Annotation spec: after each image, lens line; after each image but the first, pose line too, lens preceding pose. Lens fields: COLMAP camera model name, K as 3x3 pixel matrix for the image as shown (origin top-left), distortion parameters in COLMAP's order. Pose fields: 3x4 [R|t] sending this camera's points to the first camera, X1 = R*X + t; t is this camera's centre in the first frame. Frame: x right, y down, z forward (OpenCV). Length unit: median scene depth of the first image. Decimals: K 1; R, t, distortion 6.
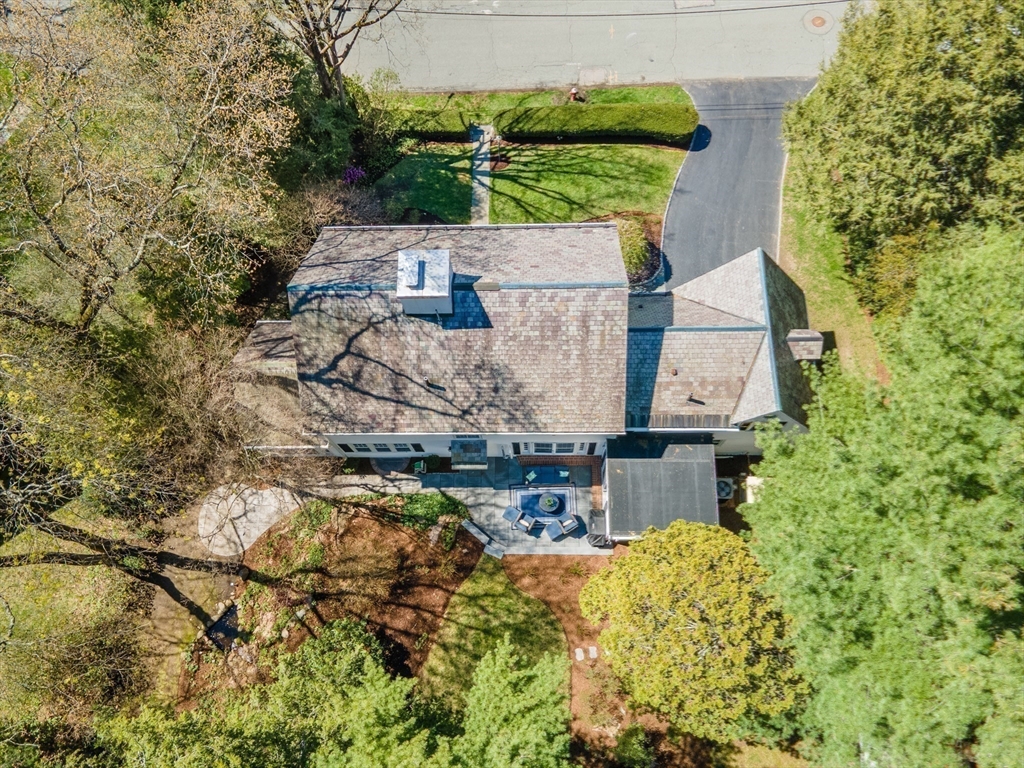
lens RADIAL K [[779.9, 0, 510.6], [0, 779.9, 389.6], [0, 0, 1]] dist [0.035212, 0.013311]
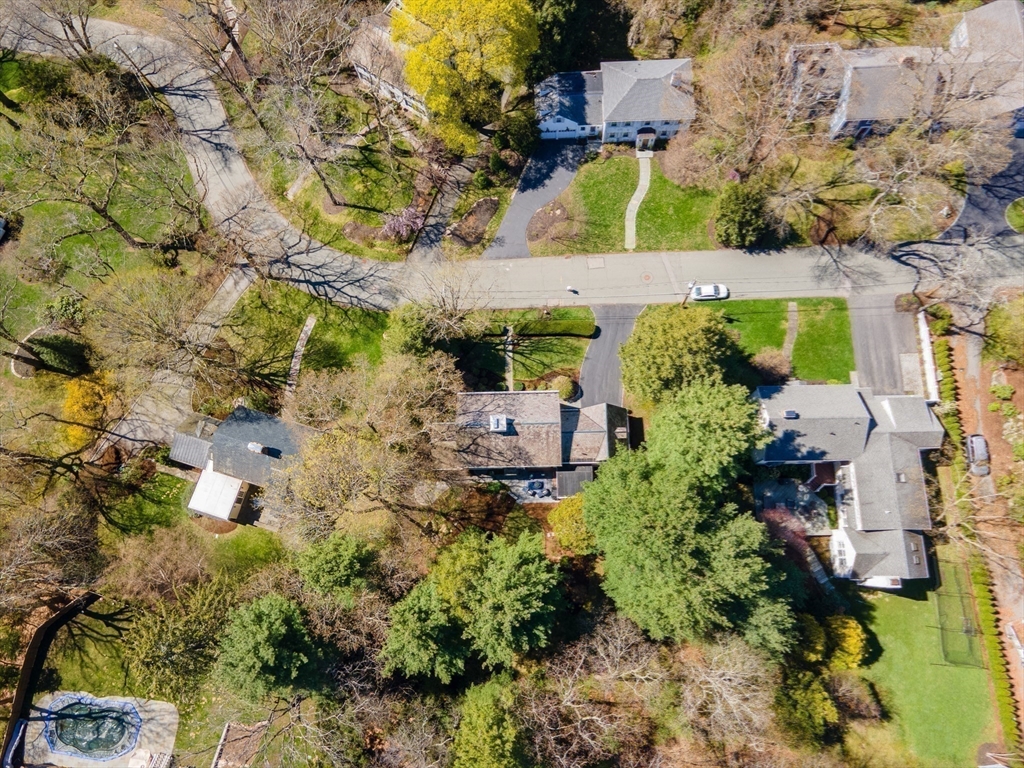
lens RADIAL K [[779.9, 0, 513.0], [0, 779.9, 380.8], [0, 0, 1]] dist [0.035212, 0.013311]
pose [[0.999650, -0.023282, 0.012595, -0.071132], [0.021919, 0.994825, 0.099209, -0.537094], [-0.014840, -0.098898, 0.994987, -1.865865]]
